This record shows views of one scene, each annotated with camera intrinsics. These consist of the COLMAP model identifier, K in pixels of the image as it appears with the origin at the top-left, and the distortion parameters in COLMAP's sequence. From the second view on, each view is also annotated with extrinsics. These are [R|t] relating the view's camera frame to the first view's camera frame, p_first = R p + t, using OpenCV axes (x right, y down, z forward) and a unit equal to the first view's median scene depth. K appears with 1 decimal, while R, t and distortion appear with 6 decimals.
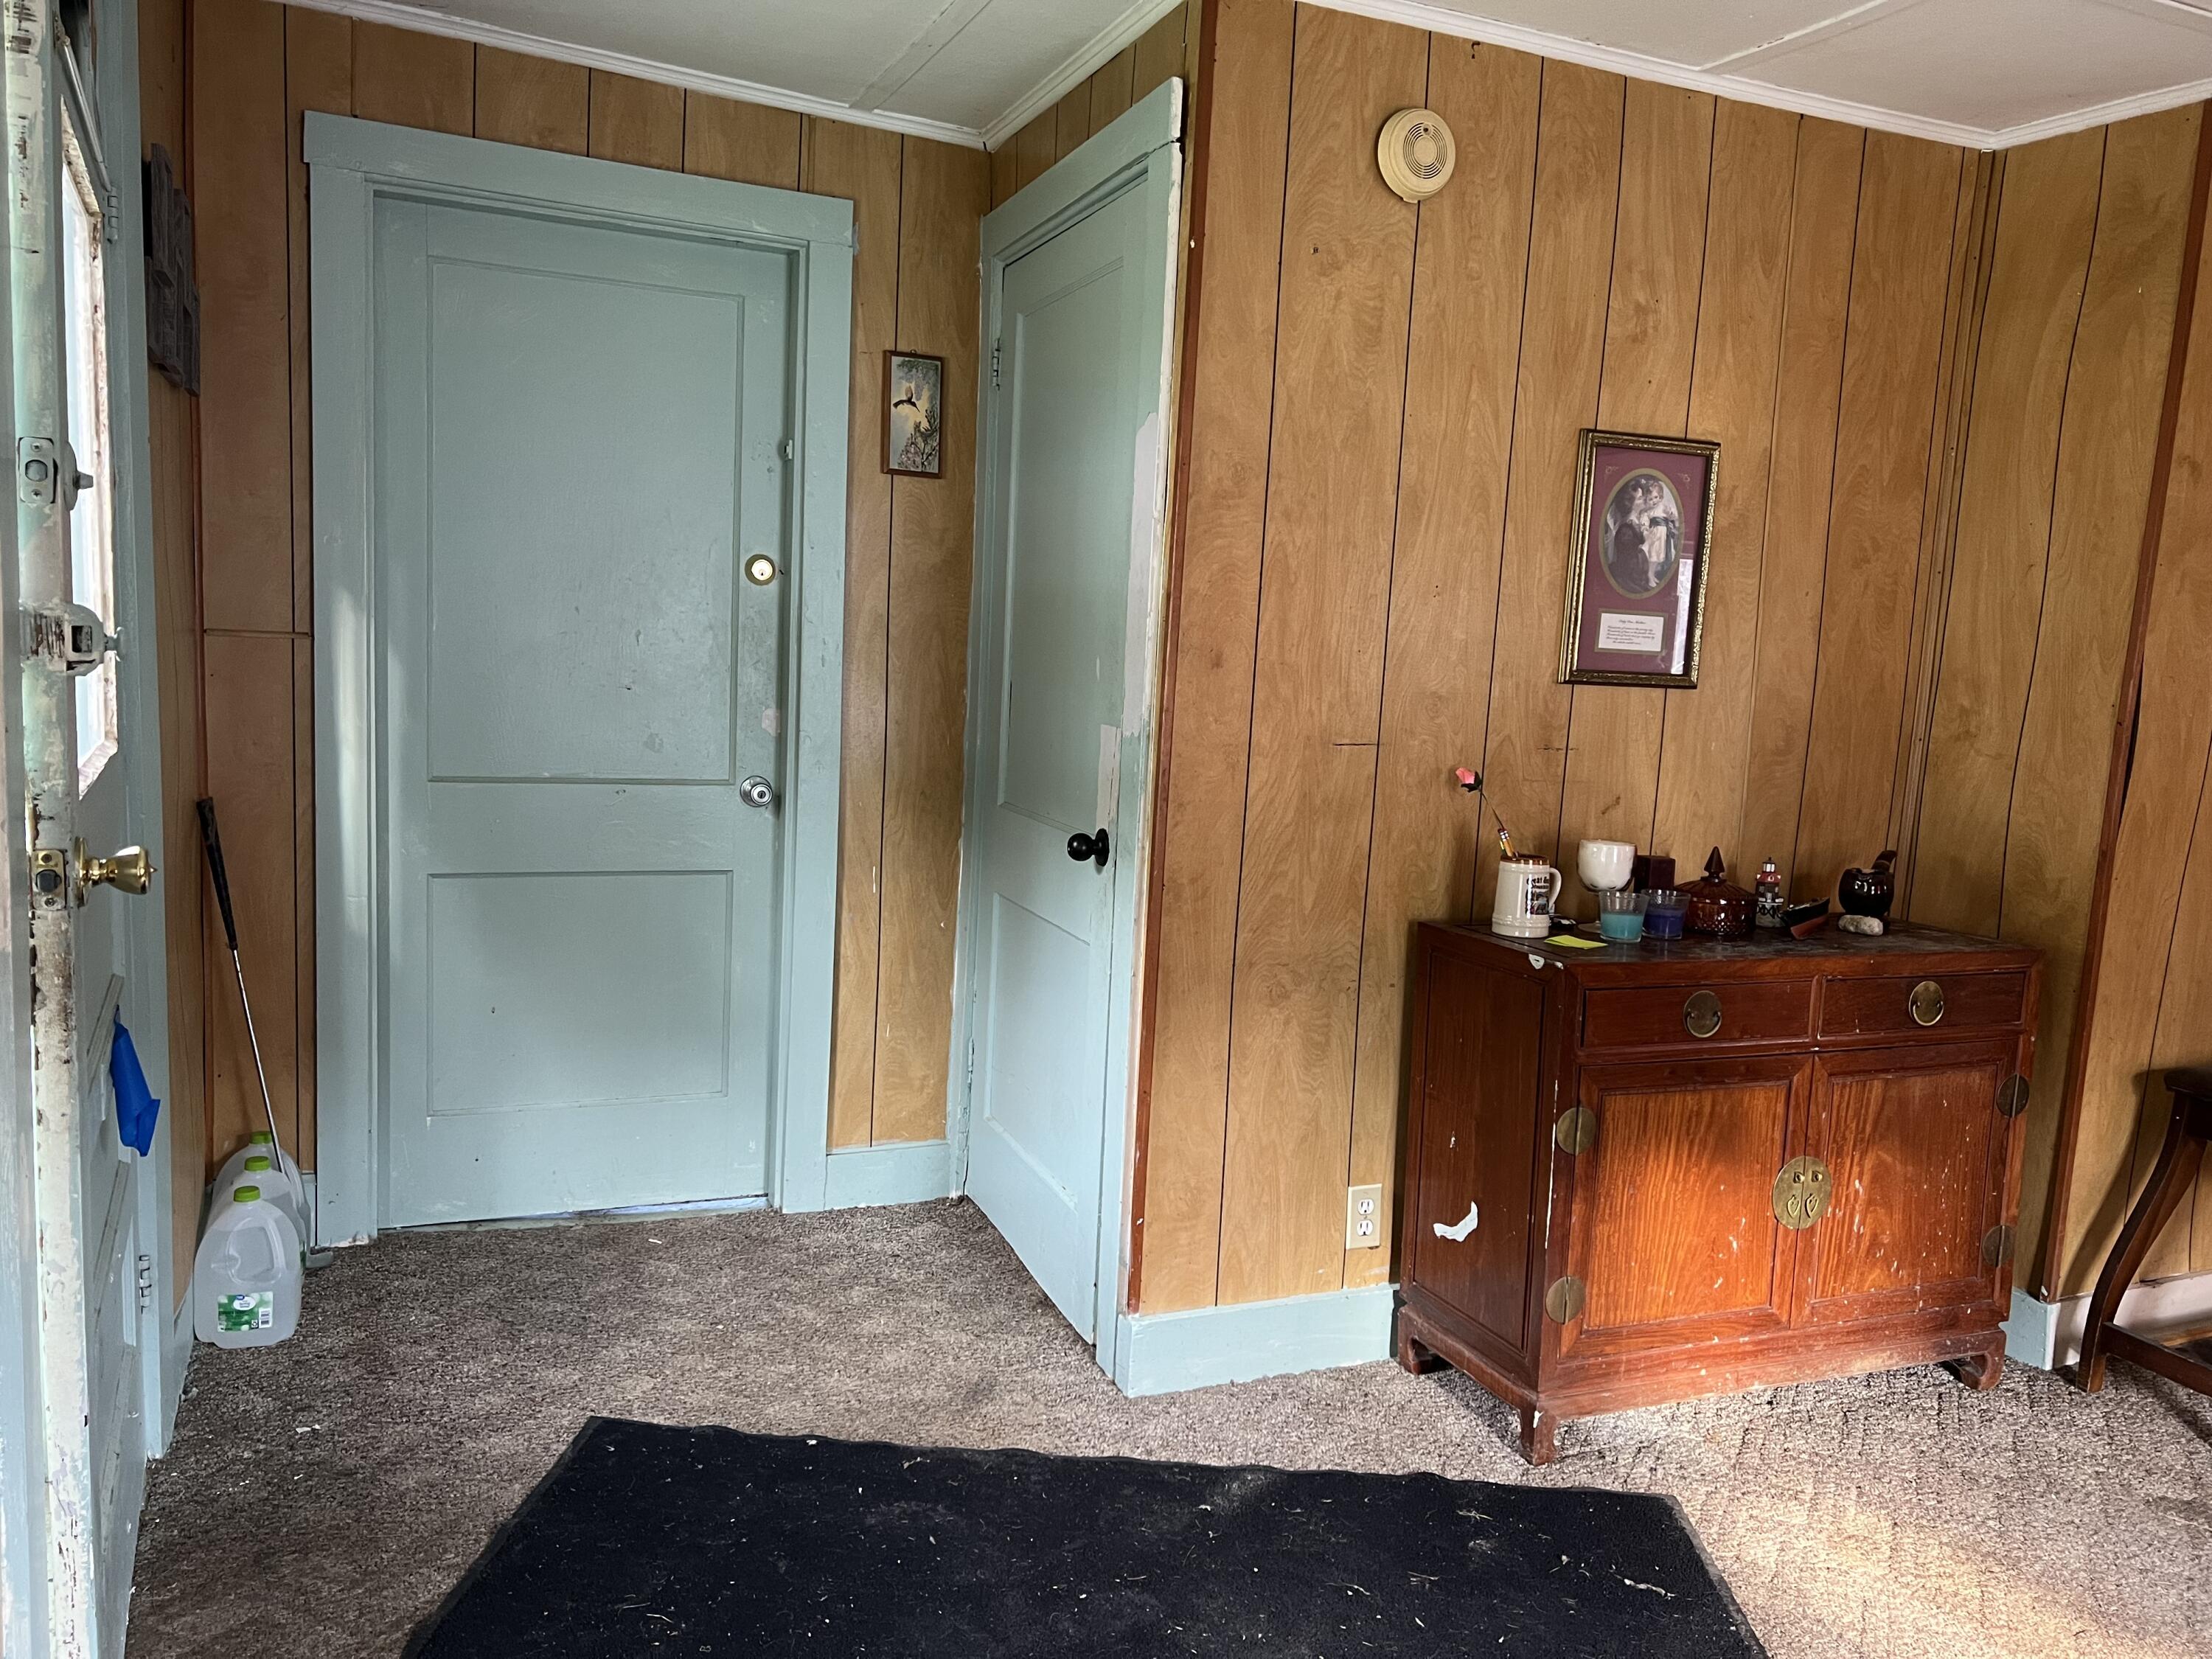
lens RADIAL K [[1654.0, 0, 1112.0], [0, 1654.0, 838.0], [0, 0, 1]] dist [0.046305, -0.053300]
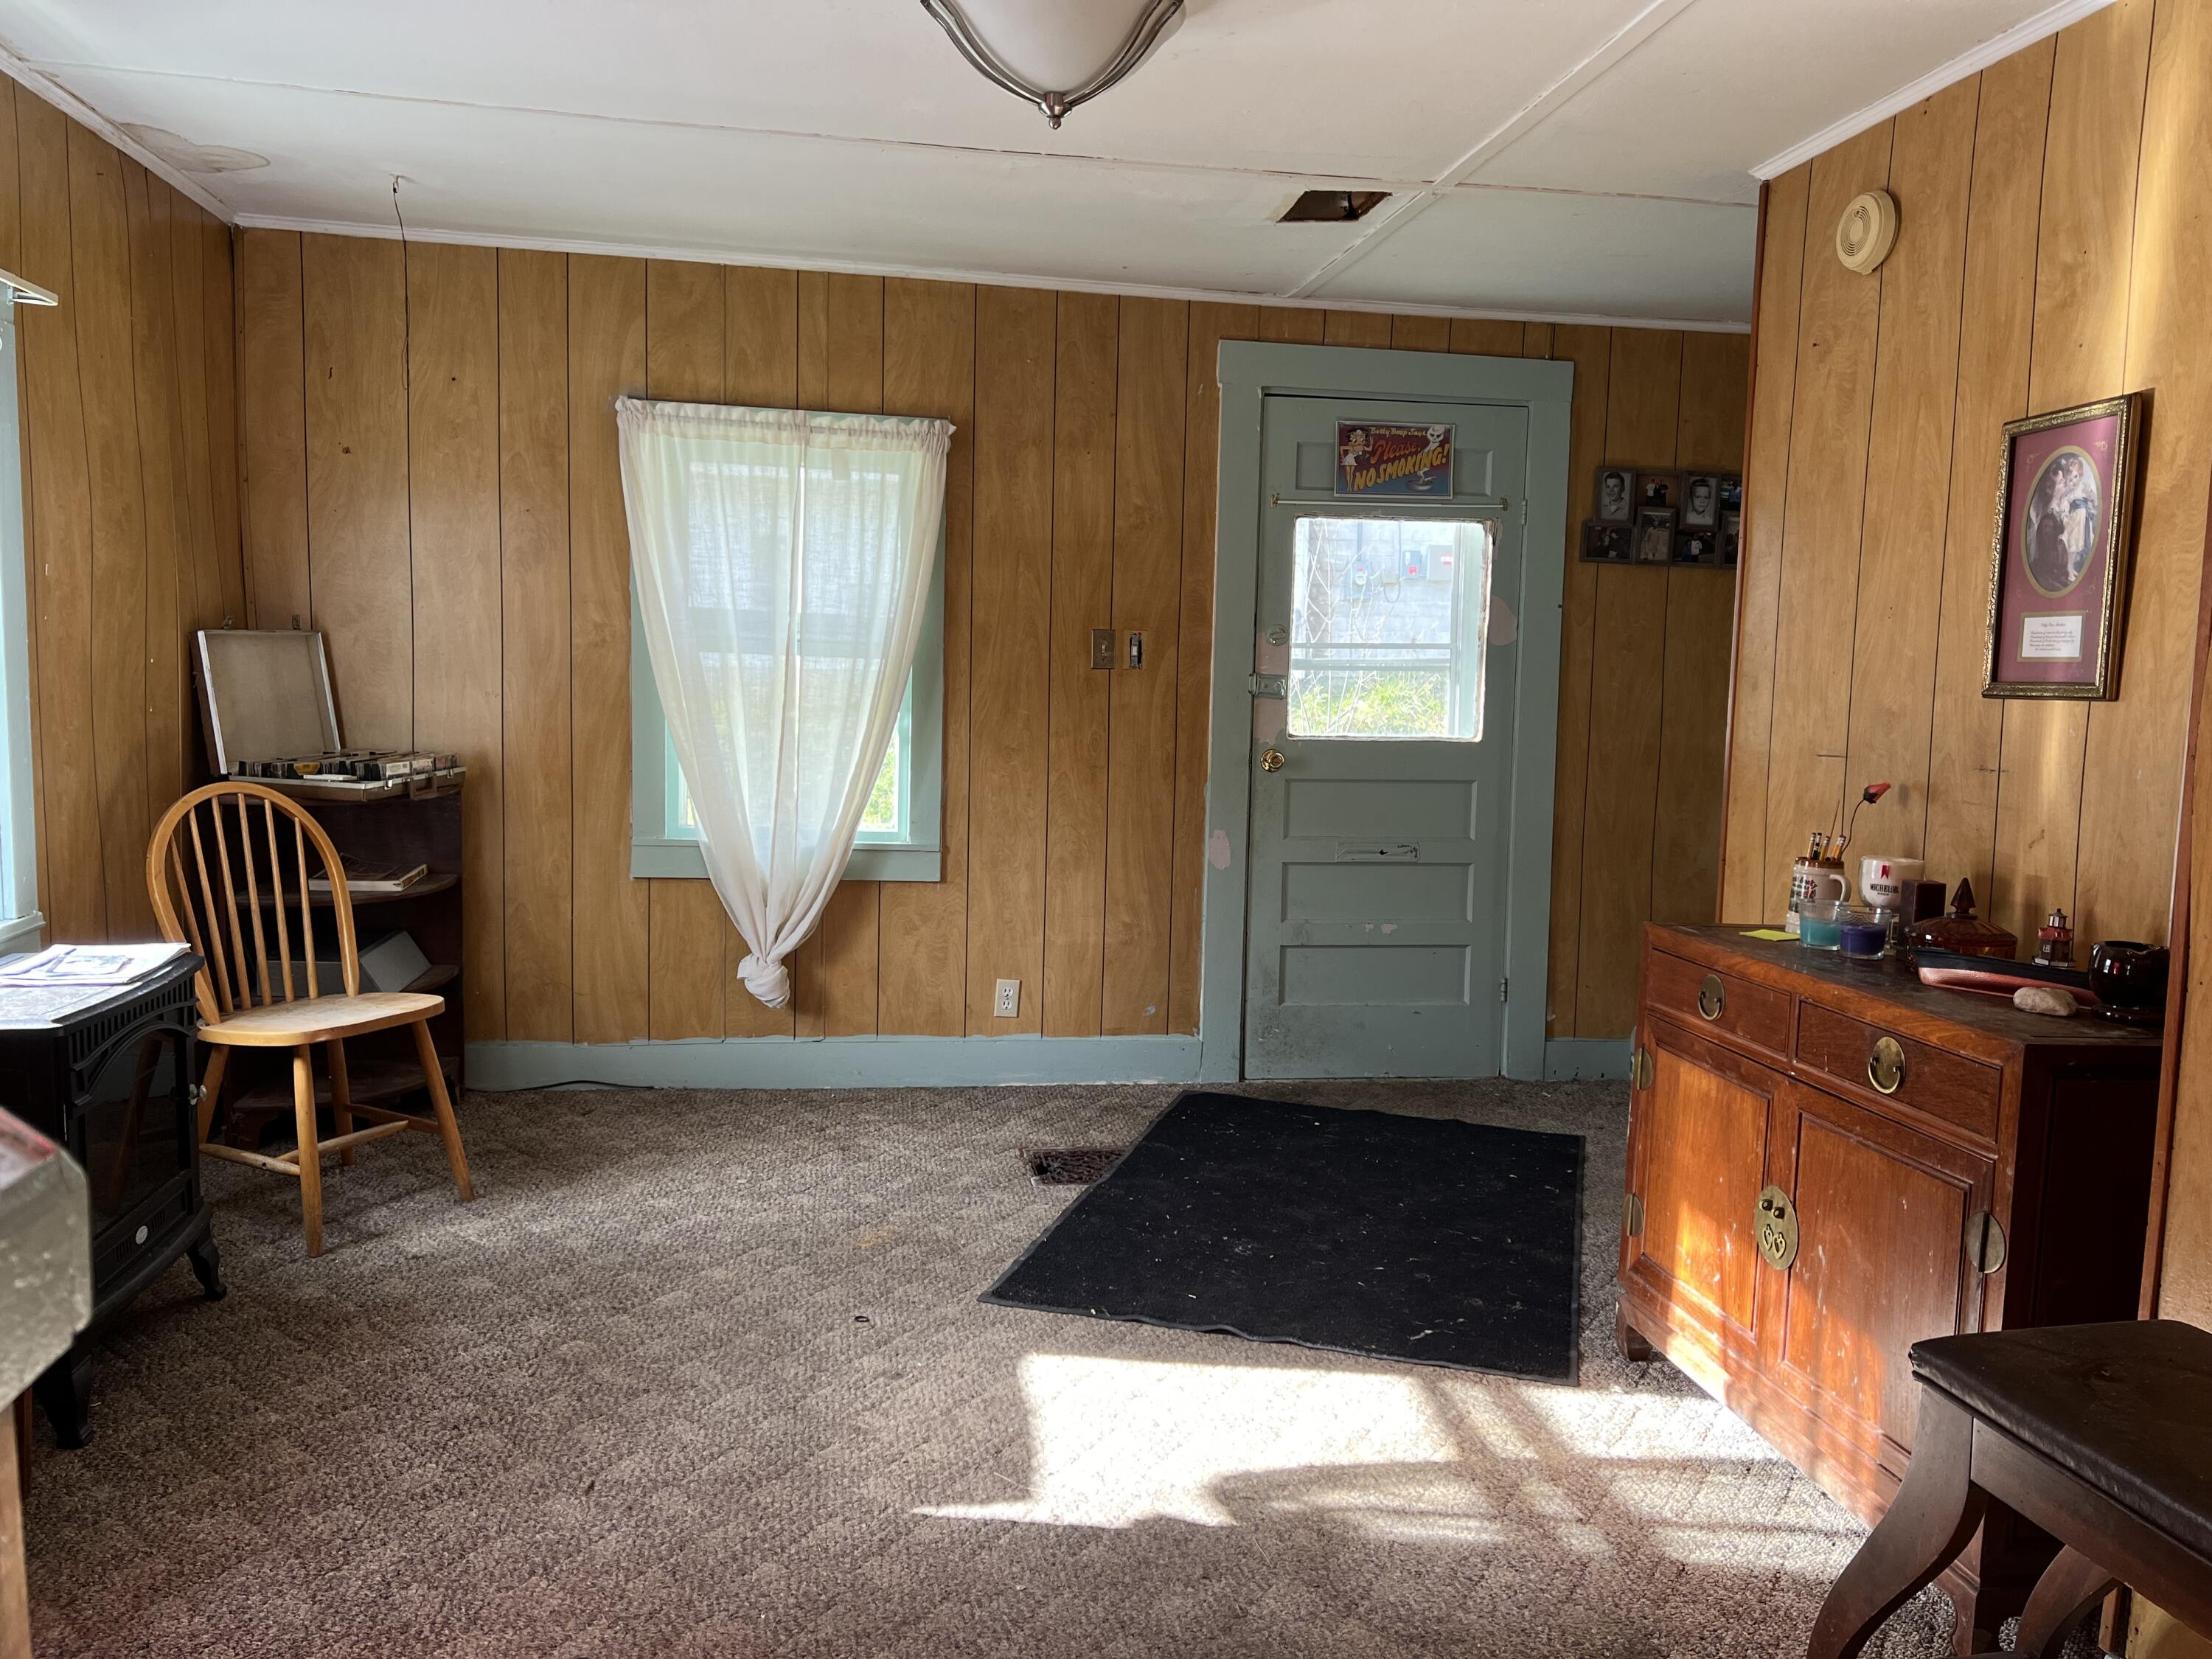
lens RADIAL K [[1654.0, 0, 1101.1], [0, 1654.0, 828.2], [0, 0, 1]] dist [0.046305, -0.053300]
pose [[-0.246006, 0.031923, -0.968742, 1.325882], [-0.157897, 0.984787, 0.072549, -0.012208], [0.956321, 0.170809, -0.237223, 0.785615]]
